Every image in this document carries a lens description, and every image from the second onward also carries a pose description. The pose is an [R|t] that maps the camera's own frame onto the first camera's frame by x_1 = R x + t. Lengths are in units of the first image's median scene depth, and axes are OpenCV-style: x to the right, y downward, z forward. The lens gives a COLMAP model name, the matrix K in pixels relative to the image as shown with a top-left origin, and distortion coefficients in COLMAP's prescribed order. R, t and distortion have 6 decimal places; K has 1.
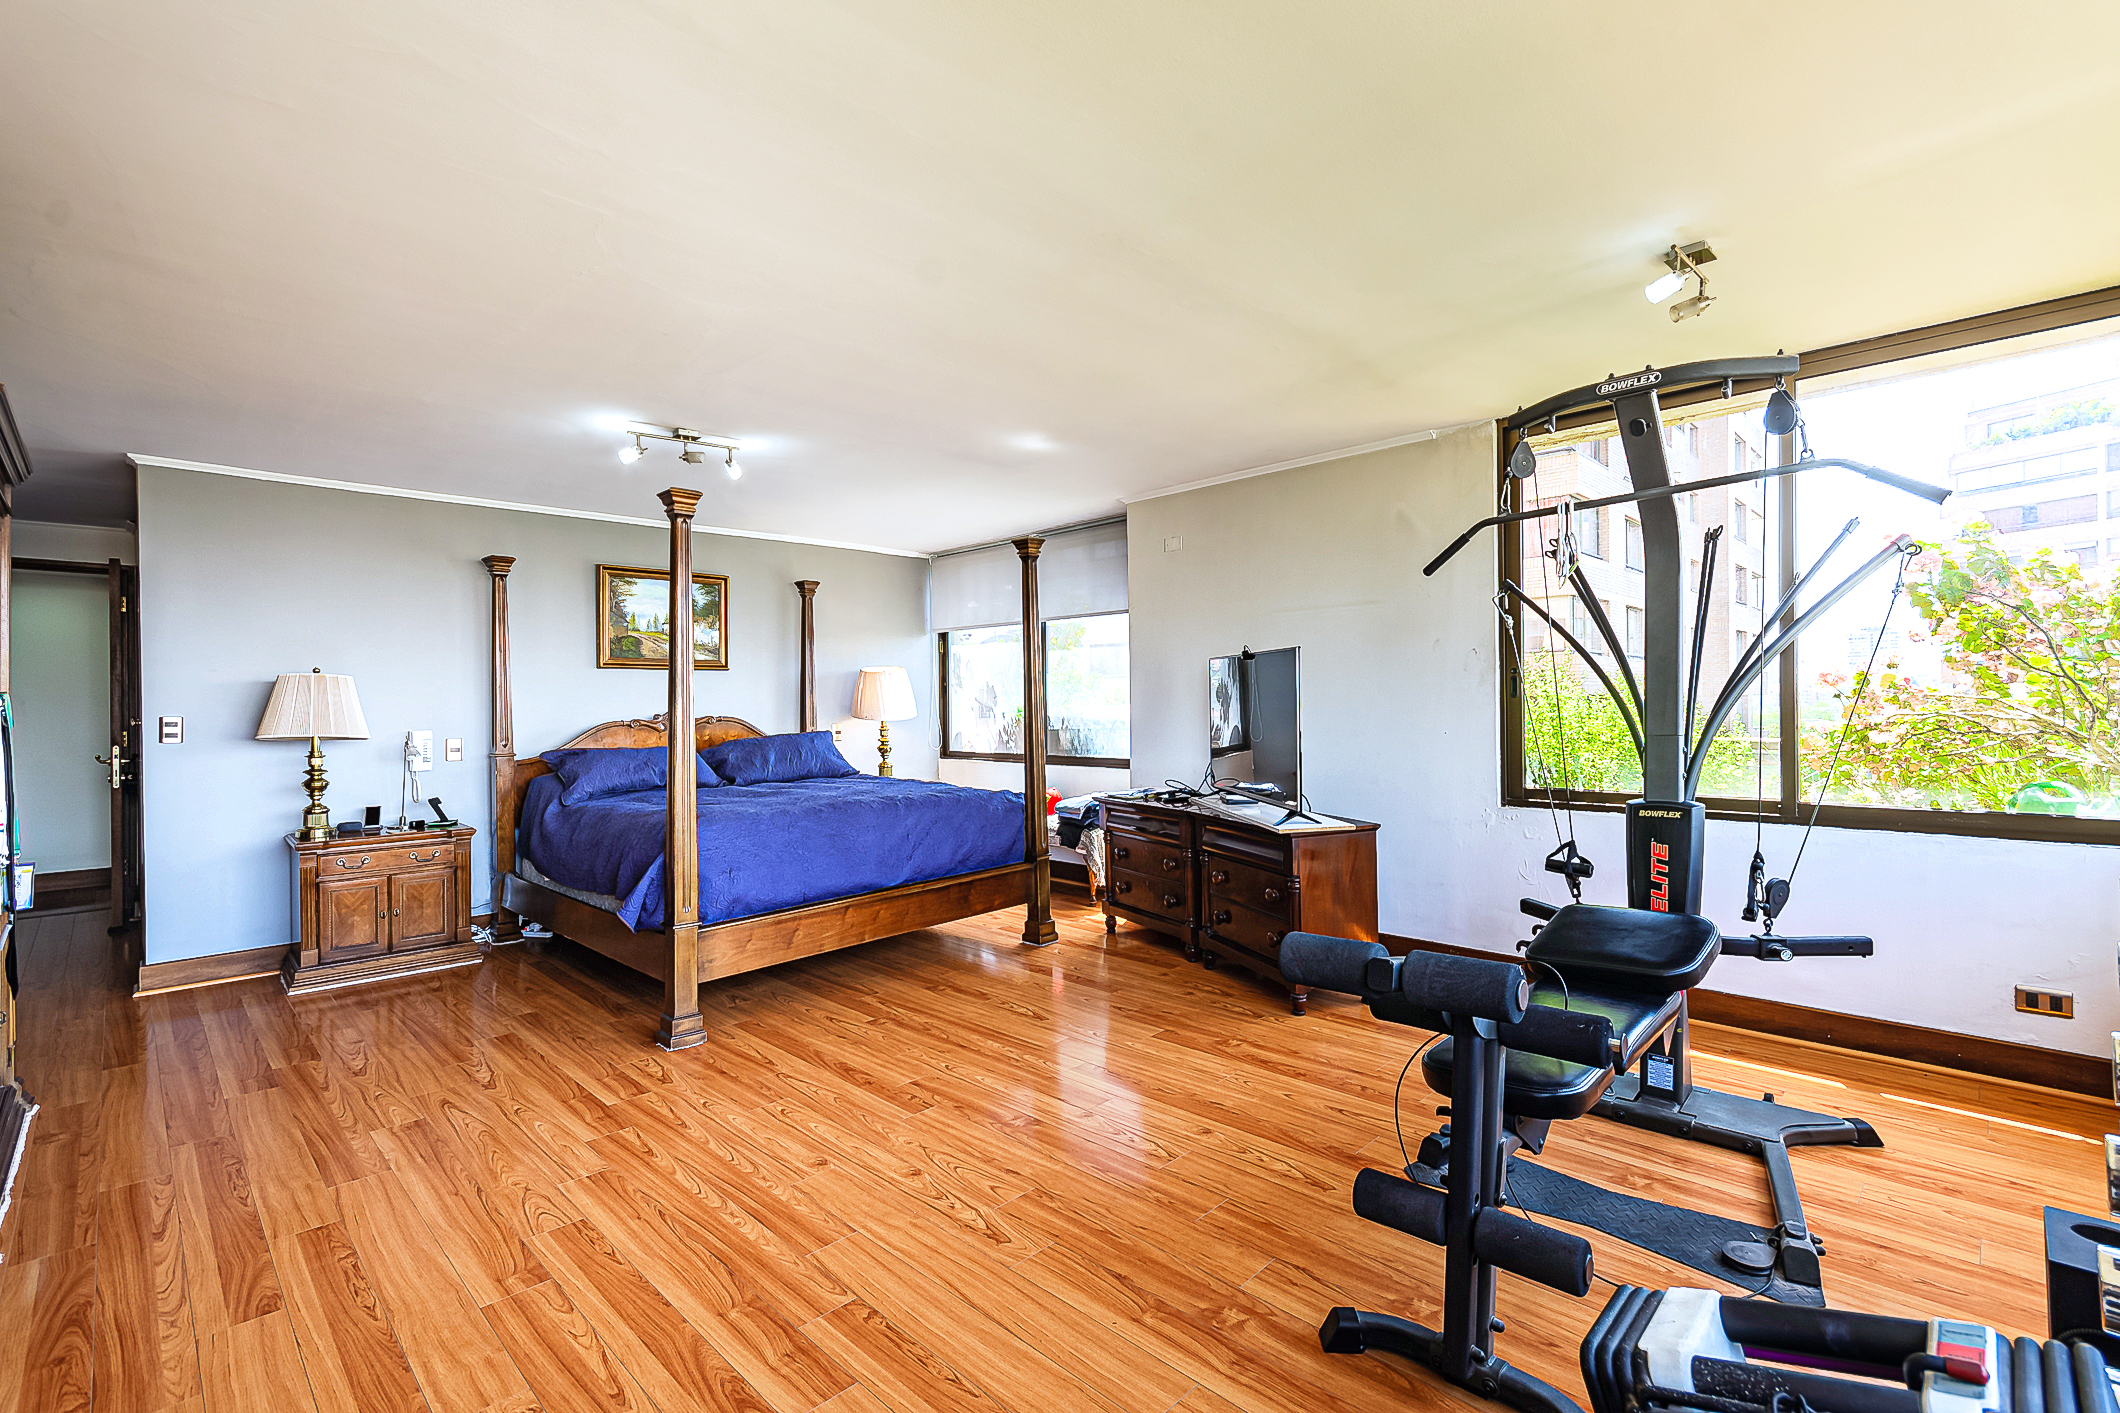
lens RADIAL K [[960.7, 0, 1060.0], [0, 960.7, 706.5], [0, 0, 1]] dist [0.001669, 0.000145]
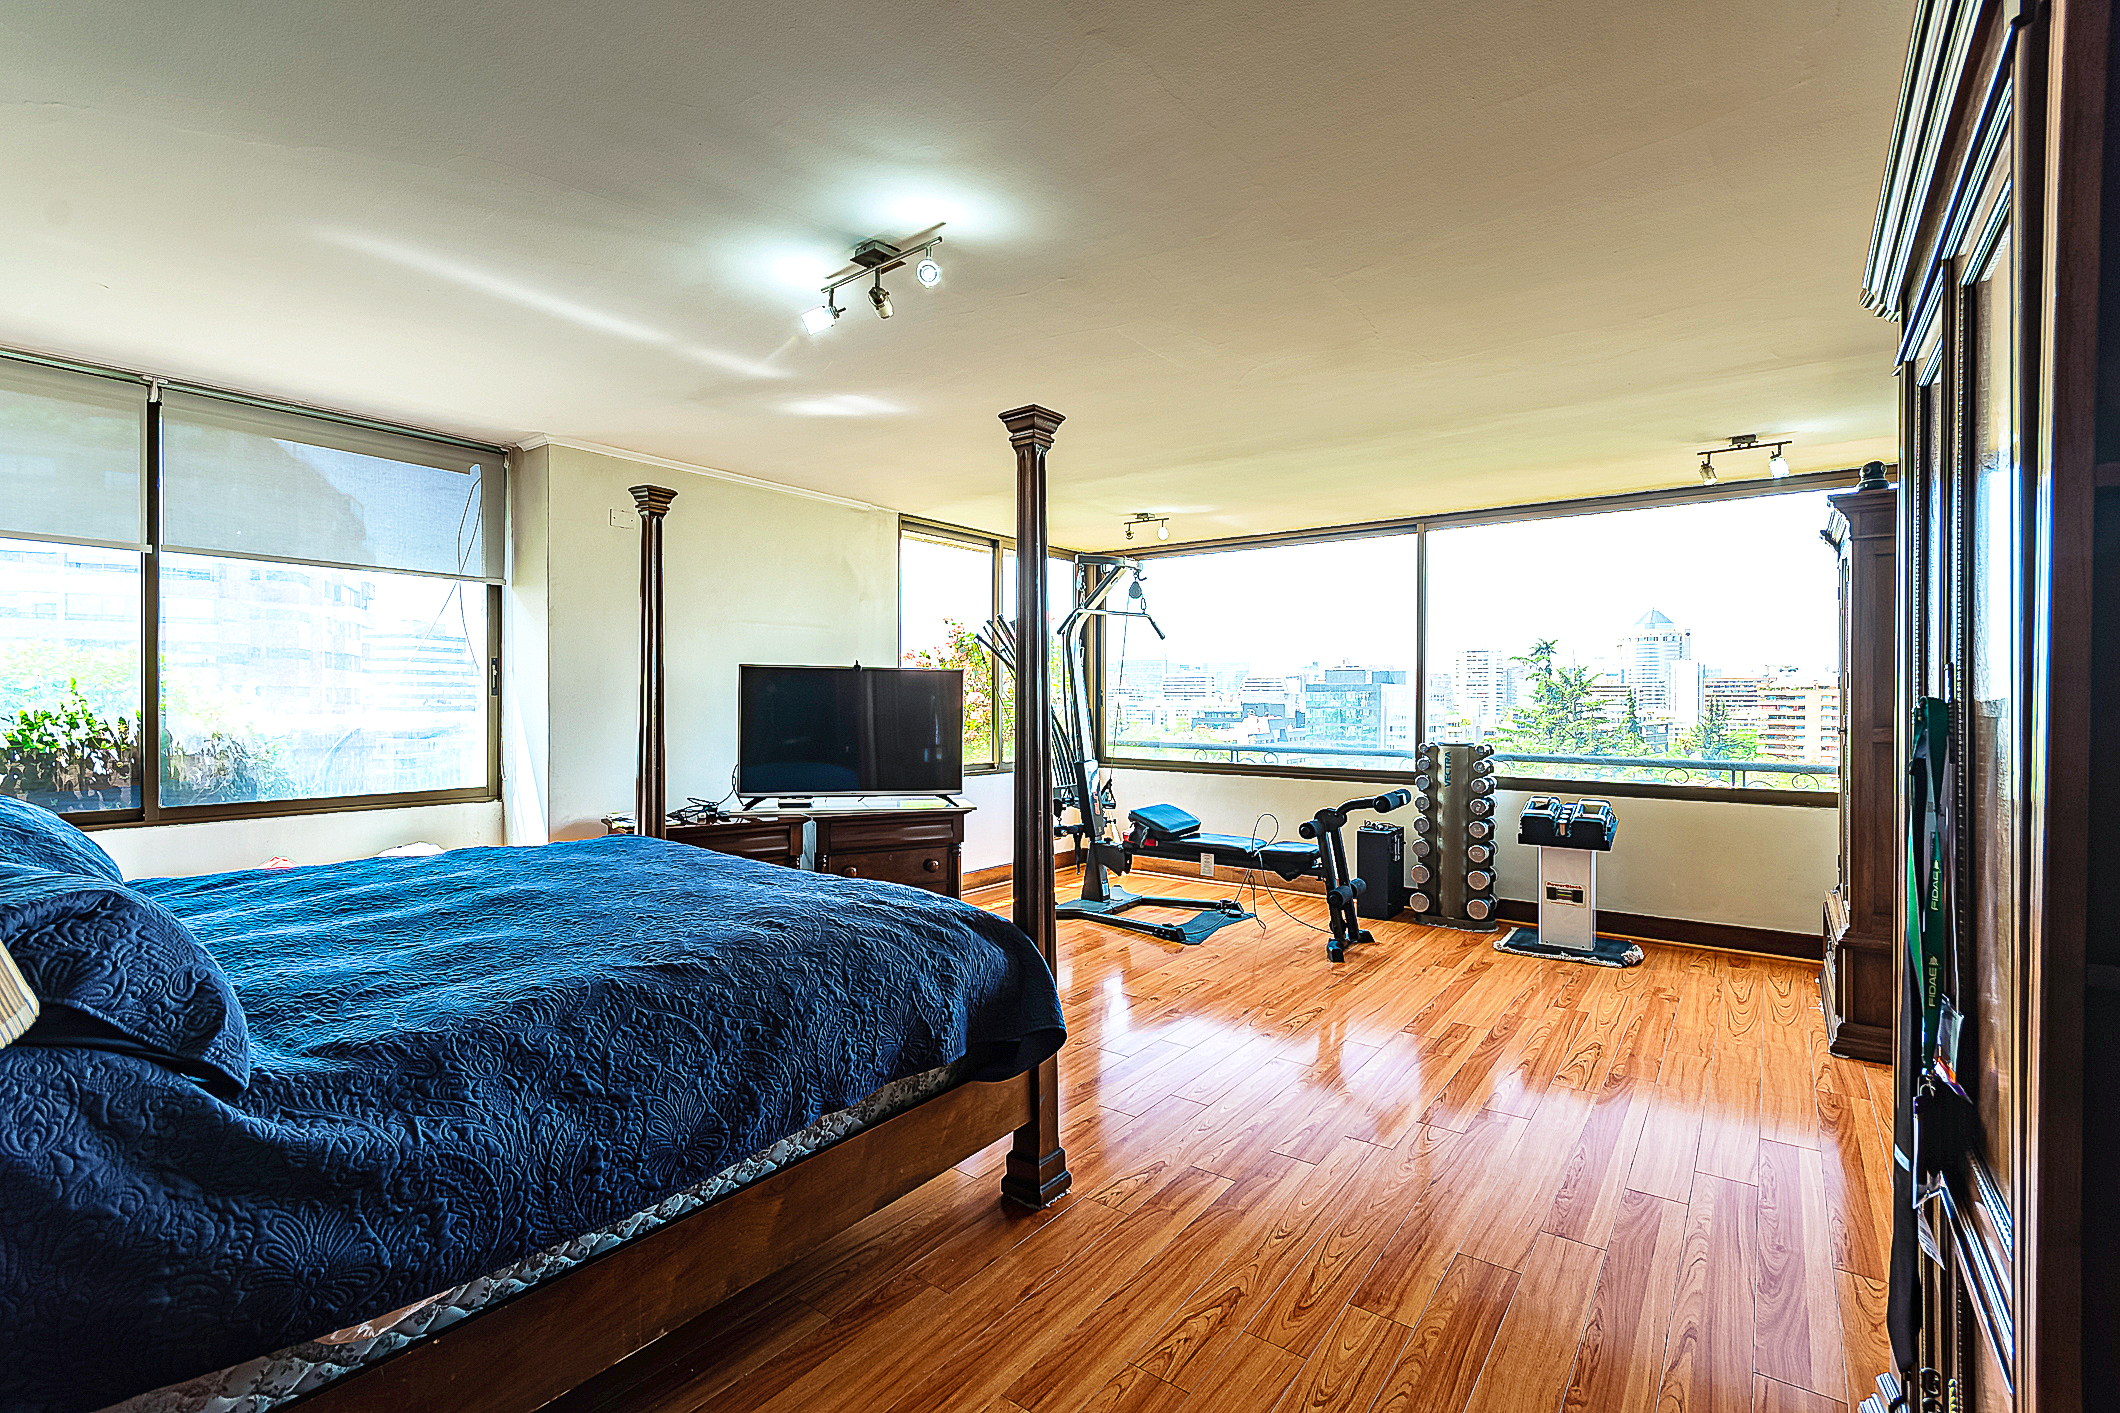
lens RADIAL K [[960.7, 0, 1060.0], [0, 960.7, 706.5], [0, 0, 1]] dist [0.001669, 0.000145]
pose [[-0.155249, 0.006773, 0.987852, -1.551667], [0.003645, 0.999974, -0.006284, -0.004926], [-0.987869, 0.002625, -0.155270, 1.540523]]
